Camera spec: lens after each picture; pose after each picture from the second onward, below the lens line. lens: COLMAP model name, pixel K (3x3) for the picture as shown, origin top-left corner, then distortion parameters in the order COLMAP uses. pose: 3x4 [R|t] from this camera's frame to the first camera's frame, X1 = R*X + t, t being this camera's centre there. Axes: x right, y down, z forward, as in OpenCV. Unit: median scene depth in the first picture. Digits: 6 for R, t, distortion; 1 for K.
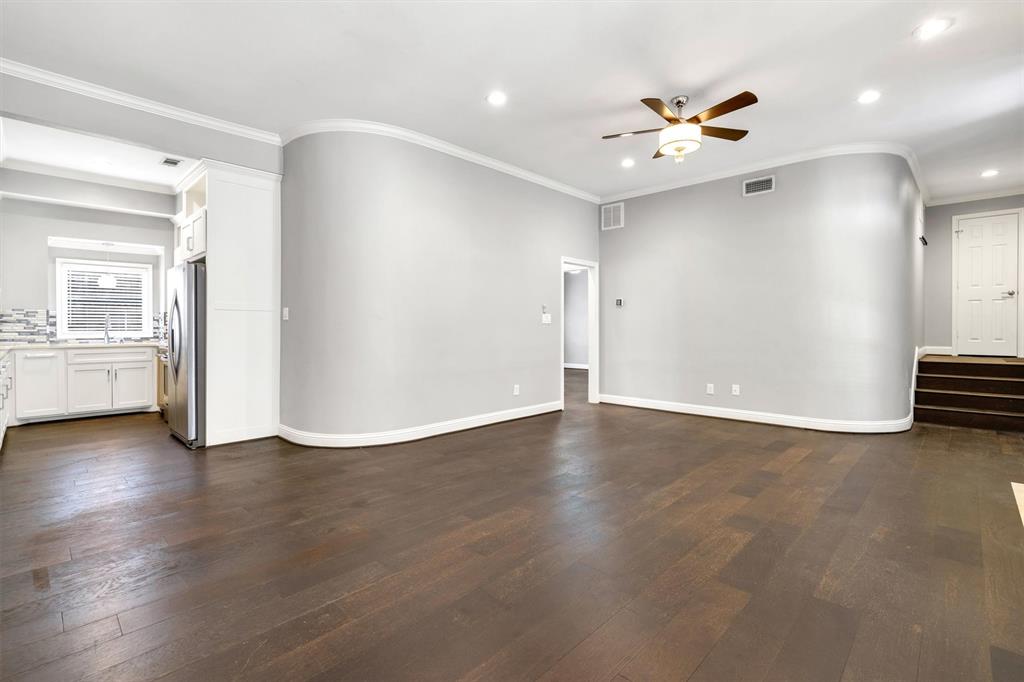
lens RADIAL K [[467.9, 0, 514.1], [0, 467.9, 333.3], [0, 0, 1]] dist [-0.008287, 0.003398]
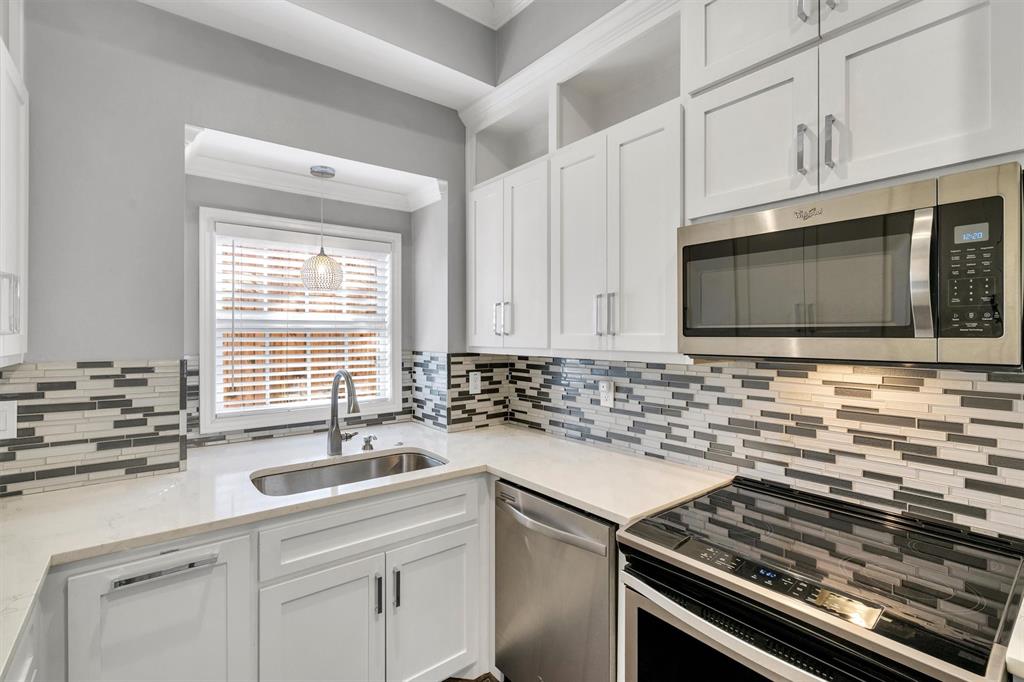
lens RADIAL K [[467.9, 0, 509.2], [0, 467.9, 336.6], [0, 0, 1]] dist [-0.008287, 0.003398]
pose [[0.990910, 0.000315, -0.134529, -0.740860], [-0.001500, 0.999961, -0.008707, -0.063451], [0.134521, 0.008830, 0.990871, 0.717156]]
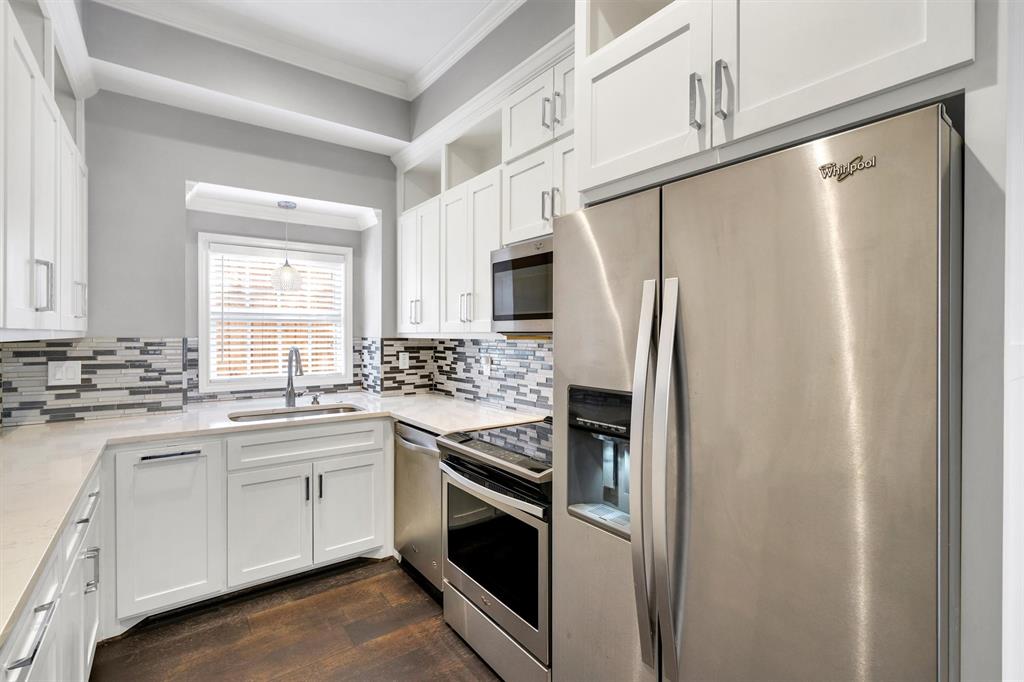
lens RADIAL K [[467.9, 0, 508.8], [0, 467.9, 339.7], [0, 0, 1]] dist [-0.008287, 0.003398]
pose [[0.986516, 0.003789, -0.163621, -0.602993], [-0.004067, 0.999991, -0.001361, -0.049265], [0.163614, 0.002008, 0.986522, 0.589998]]
